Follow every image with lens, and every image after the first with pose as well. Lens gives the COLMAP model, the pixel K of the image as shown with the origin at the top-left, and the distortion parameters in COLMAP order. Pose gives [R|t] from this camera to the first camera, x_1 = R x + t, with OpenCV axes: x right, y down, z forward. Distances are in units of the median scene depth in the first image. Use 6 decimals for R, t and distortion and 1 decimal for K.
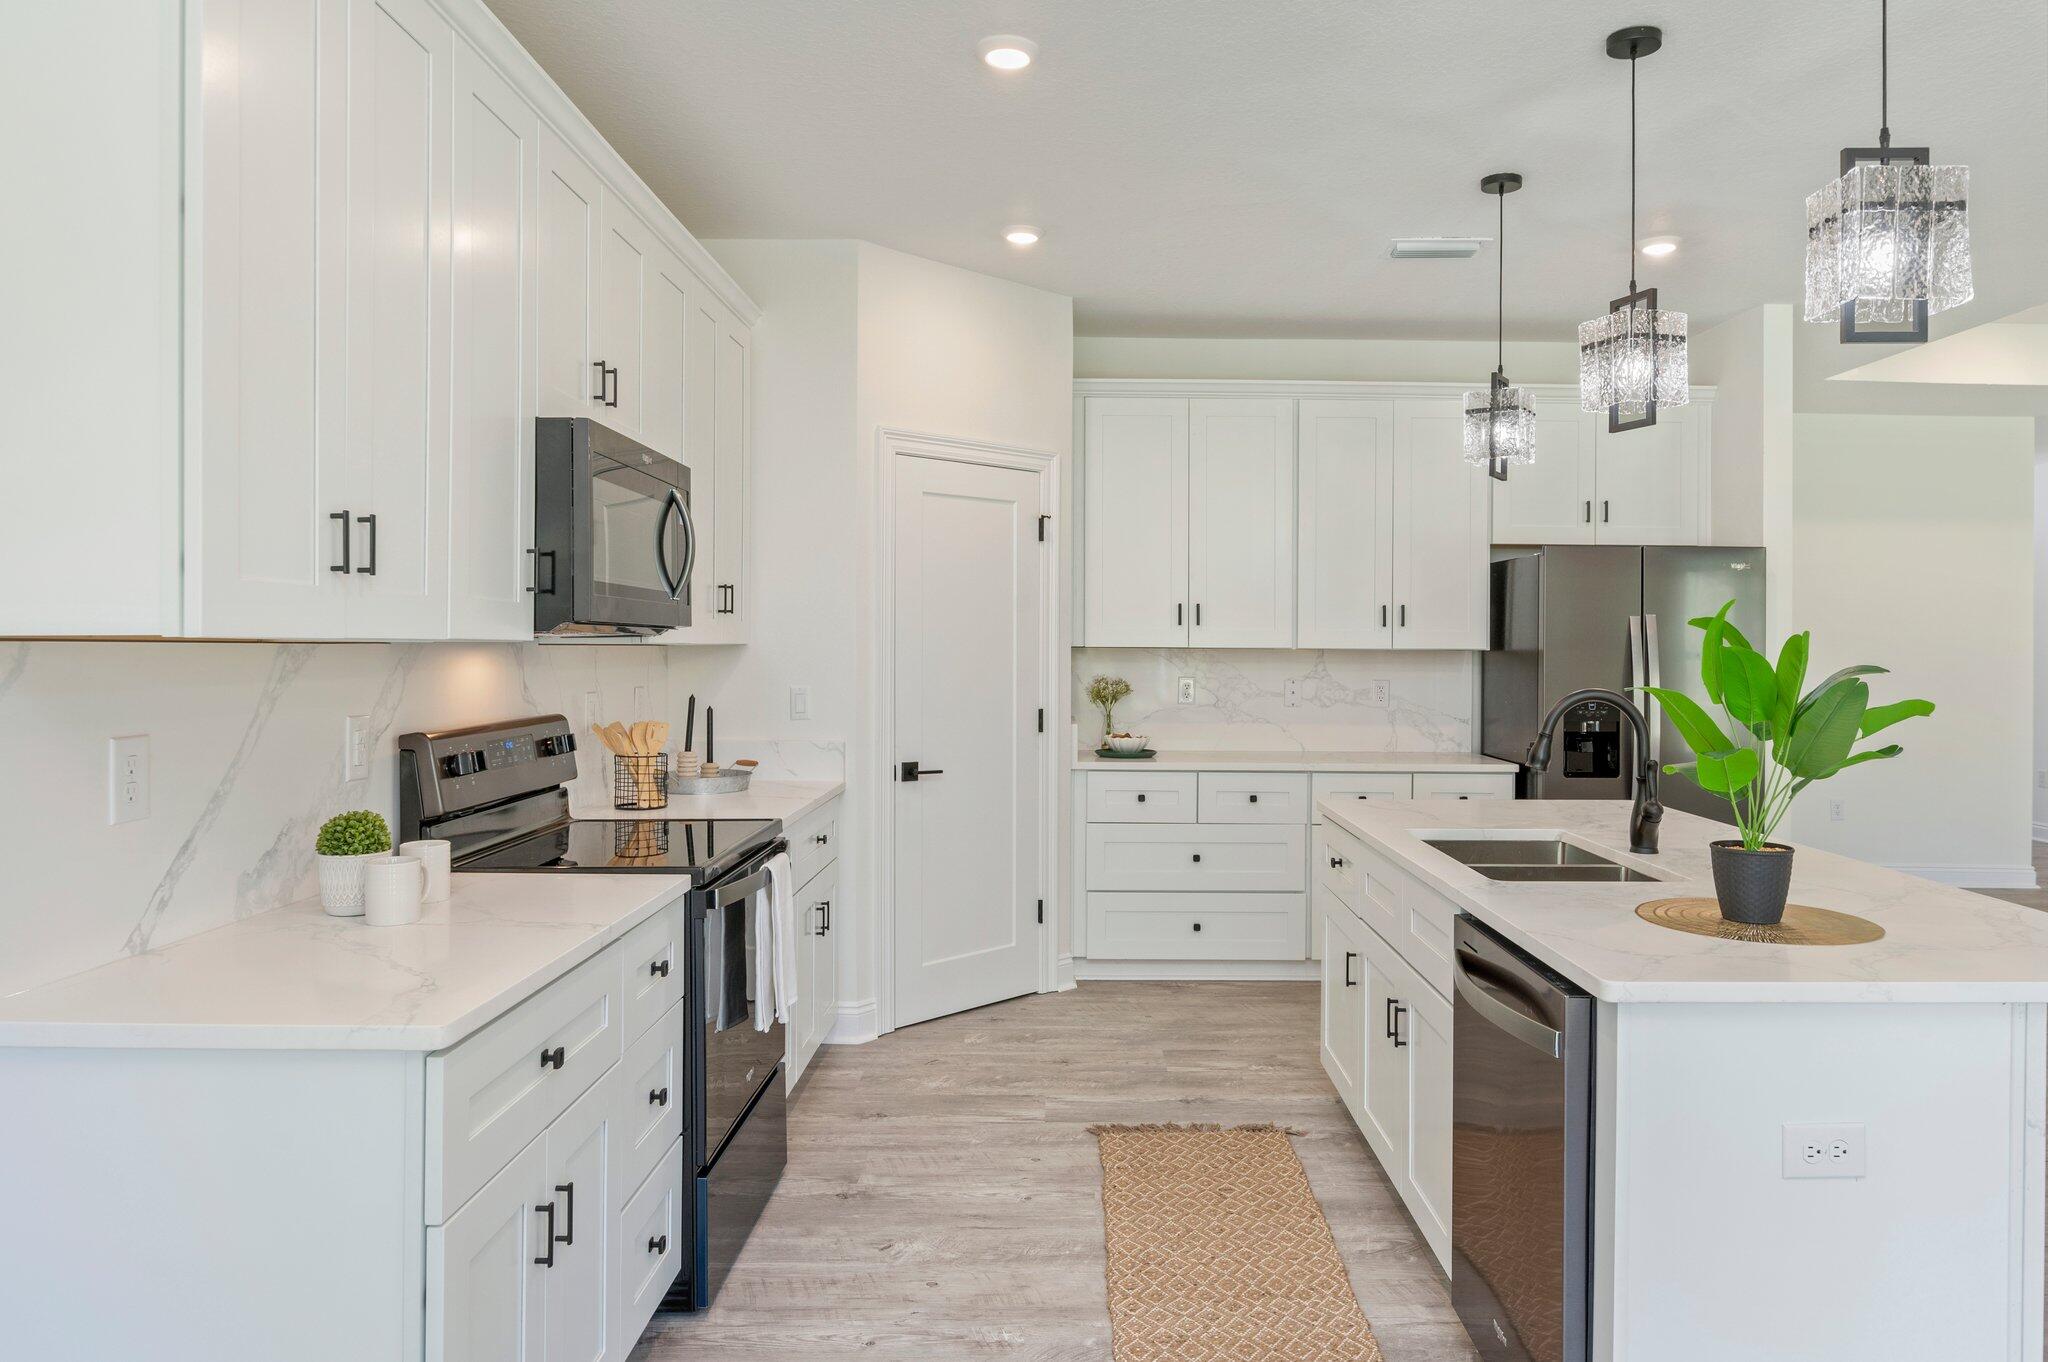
lens RADIAL K [[1328.2, 0, 1053.4], [0, 1328.2, 644.9], [0, 0, 1]] dist [0.003120, -0.000331]
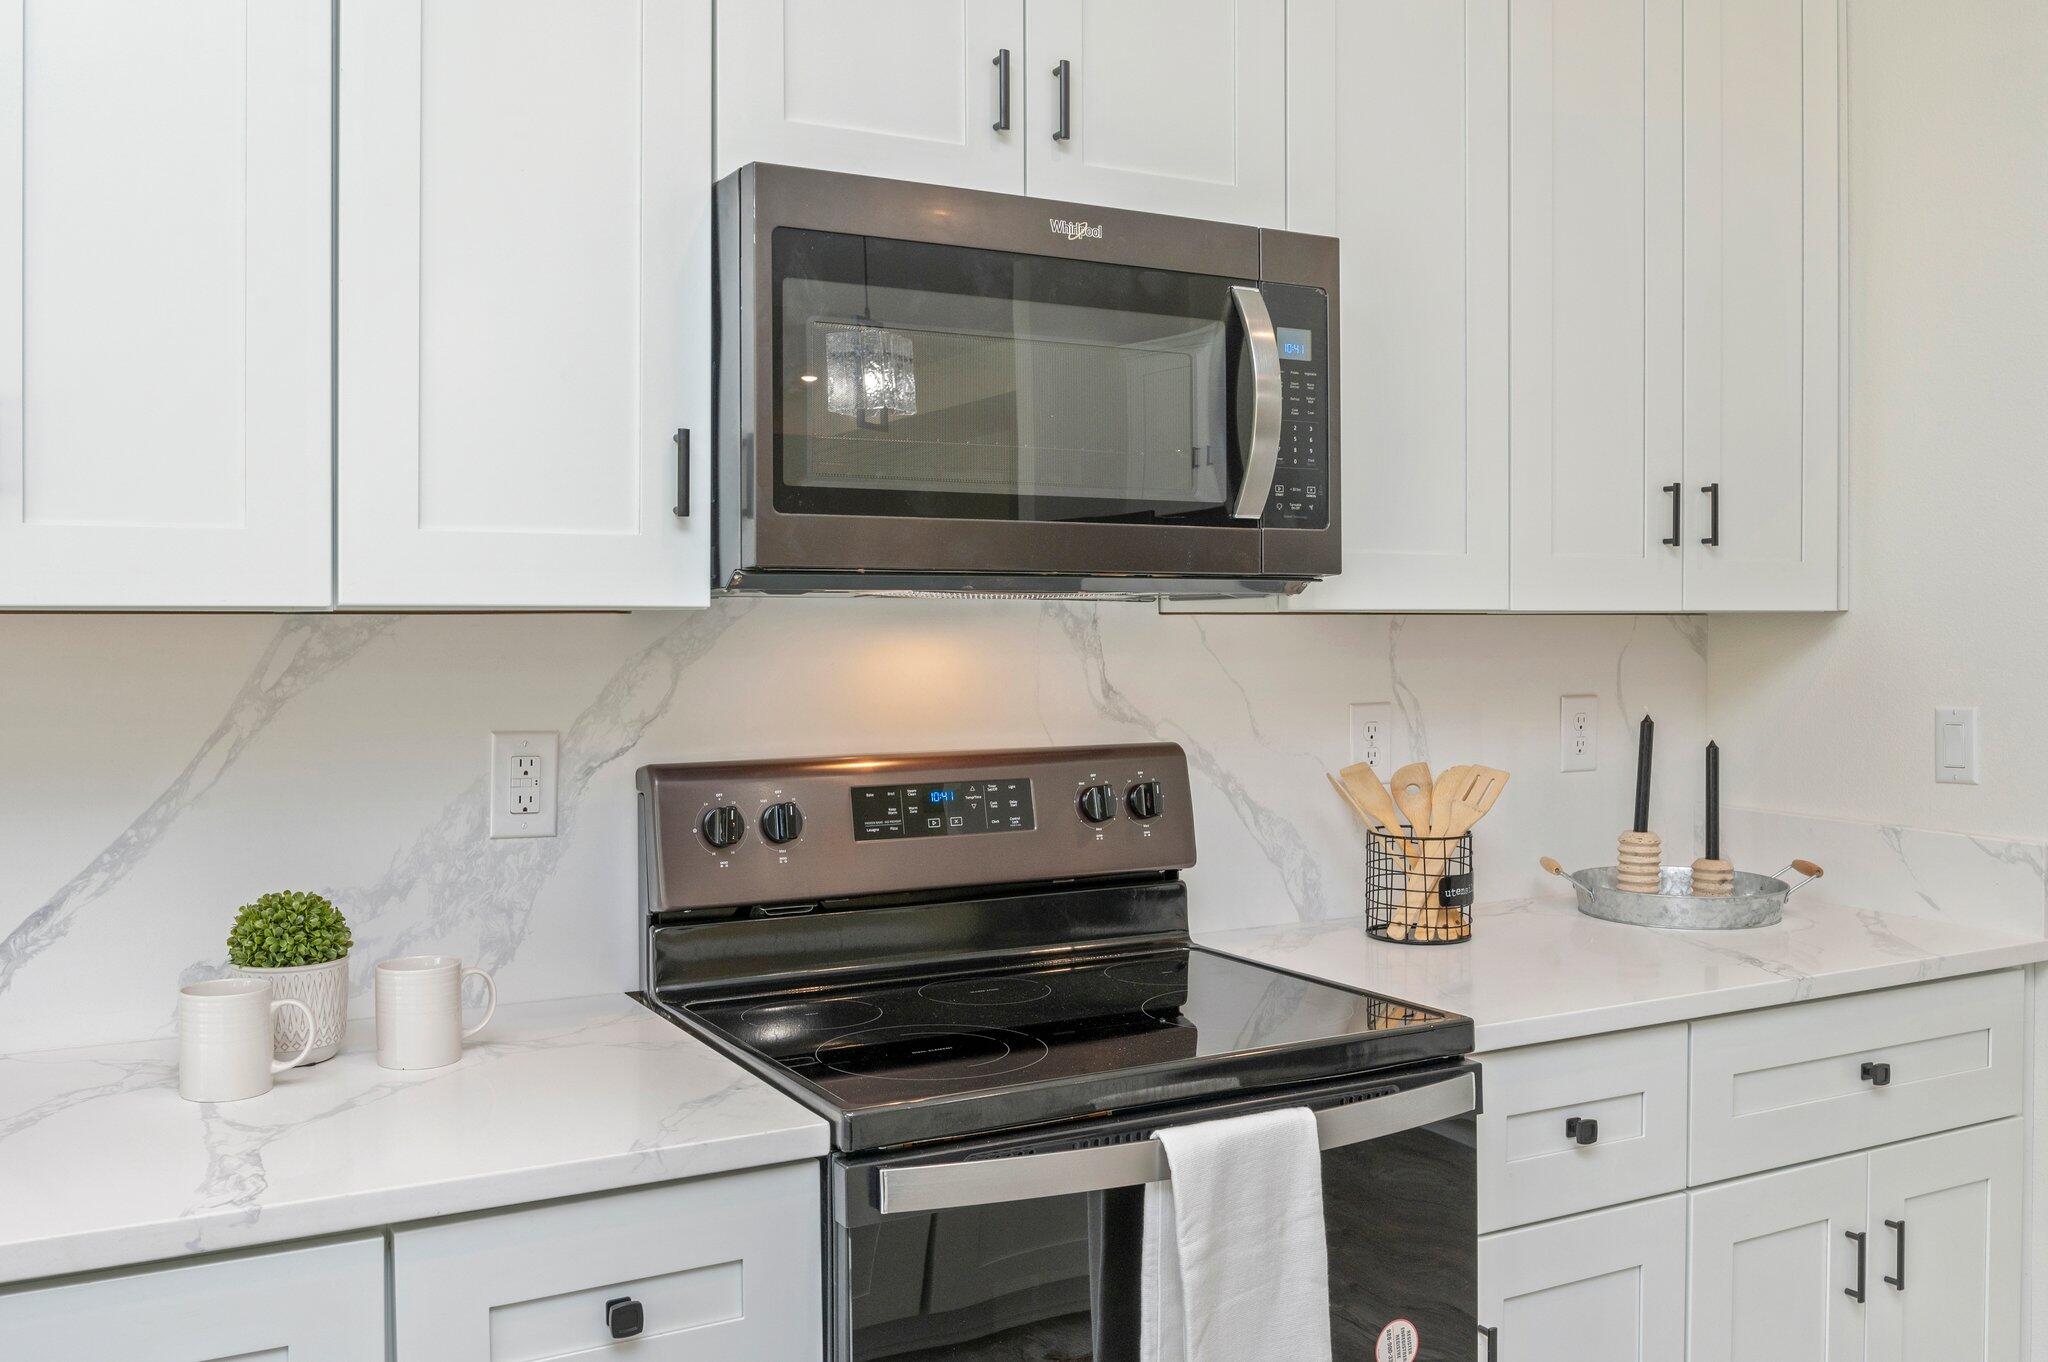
lens RADIAL K [[1750.5, 0, 998.4], [0, 1750.5, 634.8], [0, 0, 1]] dist [-0.014556, -0.003088]
pose [[0.481945, 0.005815, -0.876182, 0.213121], [0.002989, 0.999961, 0.008280, 0.001861], [0.876197, -0.006609, 0.481909, 0.594520]]
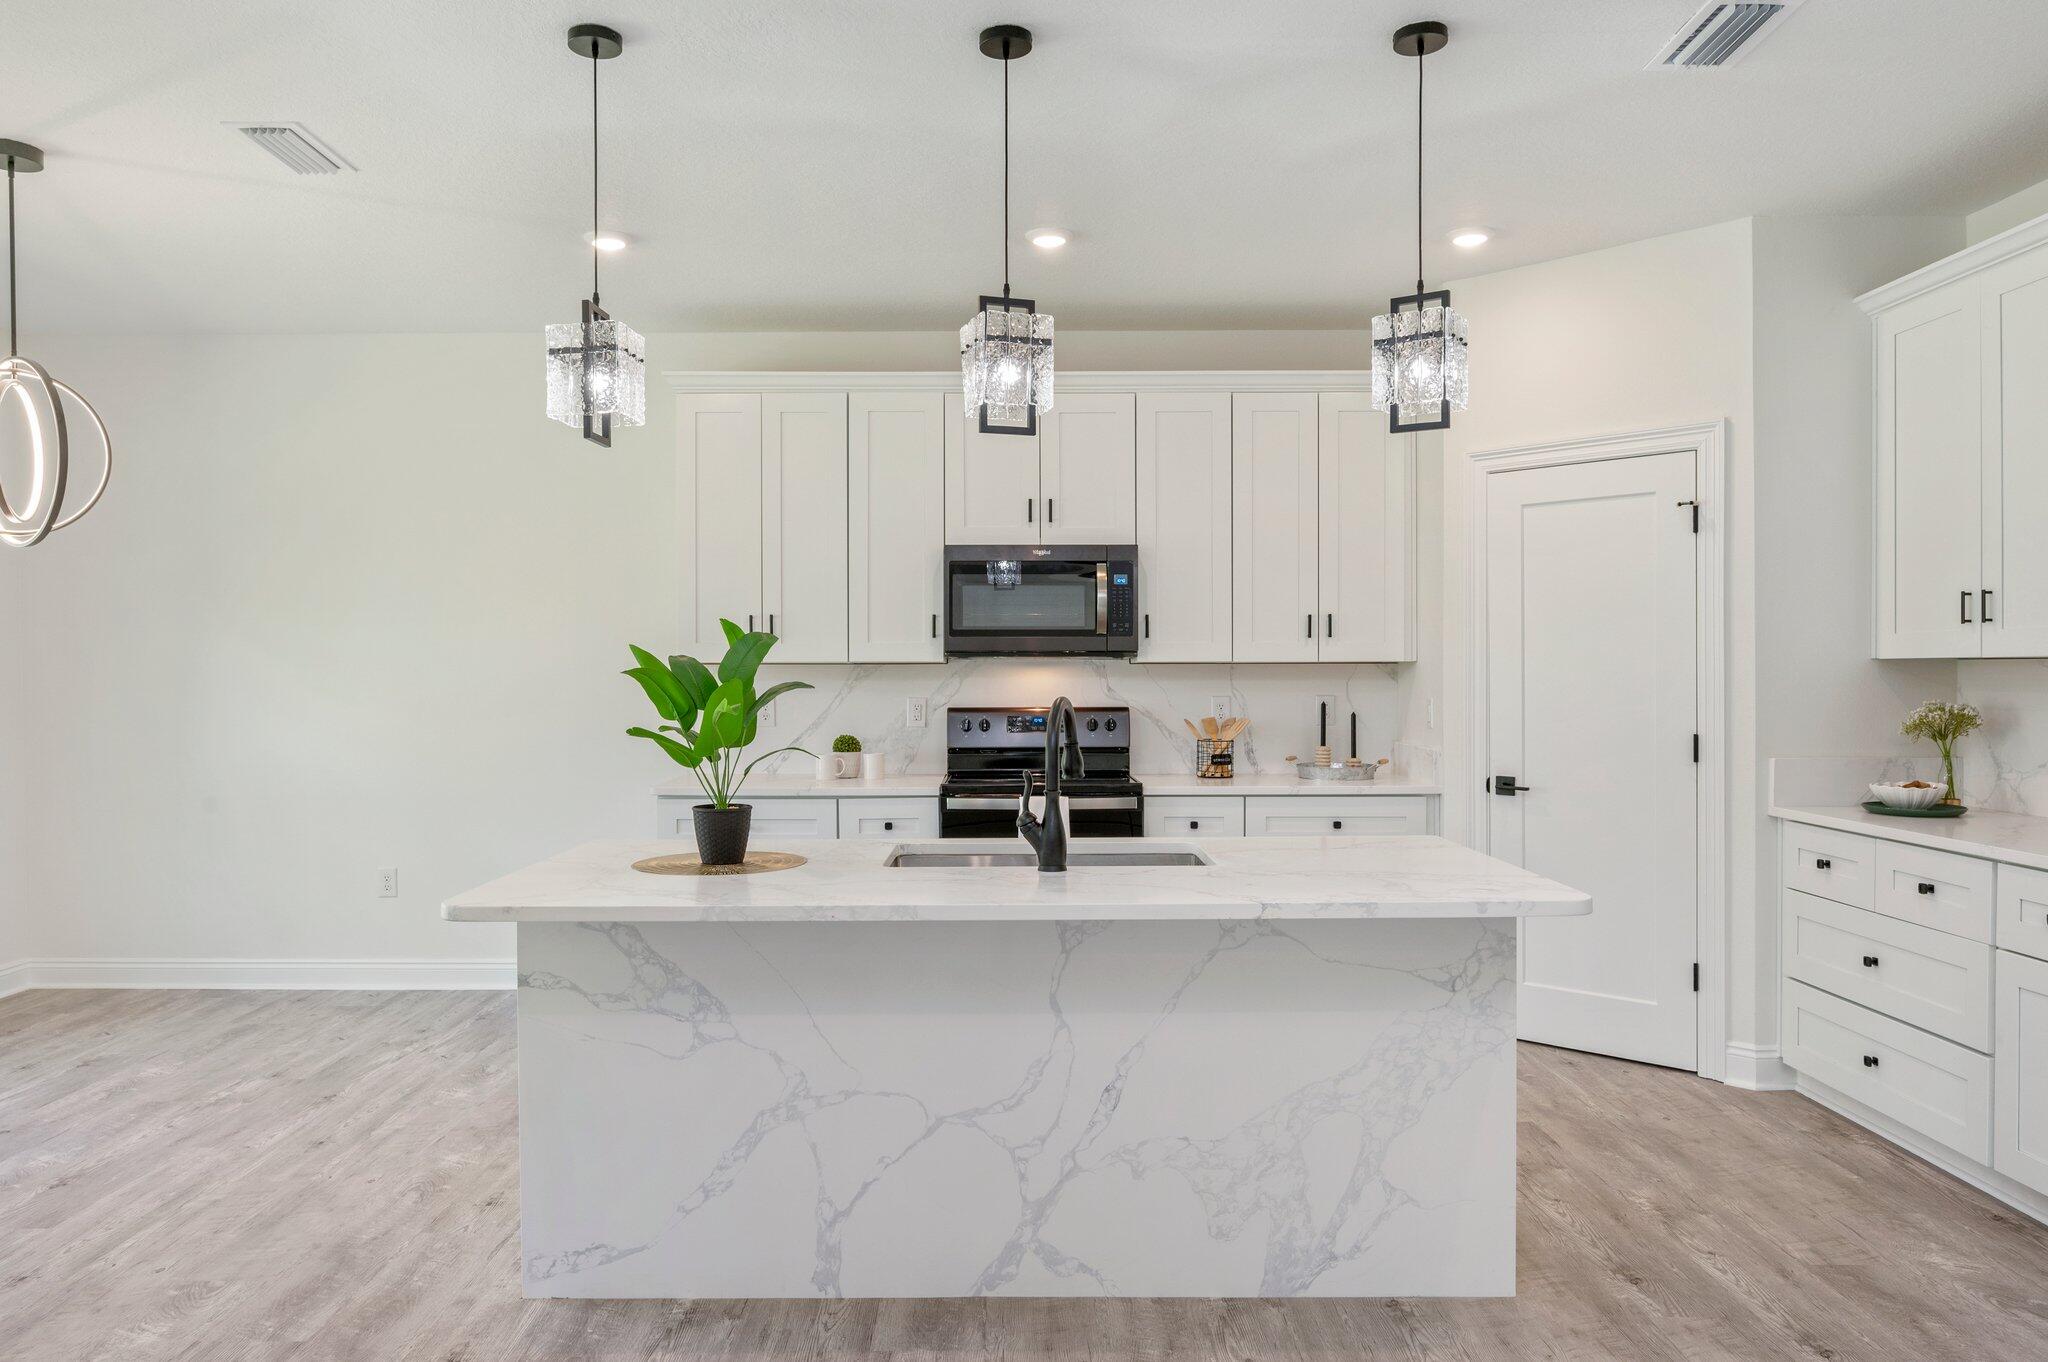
lens RADIAL K [[1356.6, 0, 1036.6], [0, 1356.6, 684.0], [0, 0, 1]] dist [-0.035599, 0.000844]
pose [[0.000022, 0.004313, -0.999991, 1.258553], [0.004007, 0.999983, 0.004313, 0.016709], [0.999992, -0.004007, 0.000004, 0.885148]]
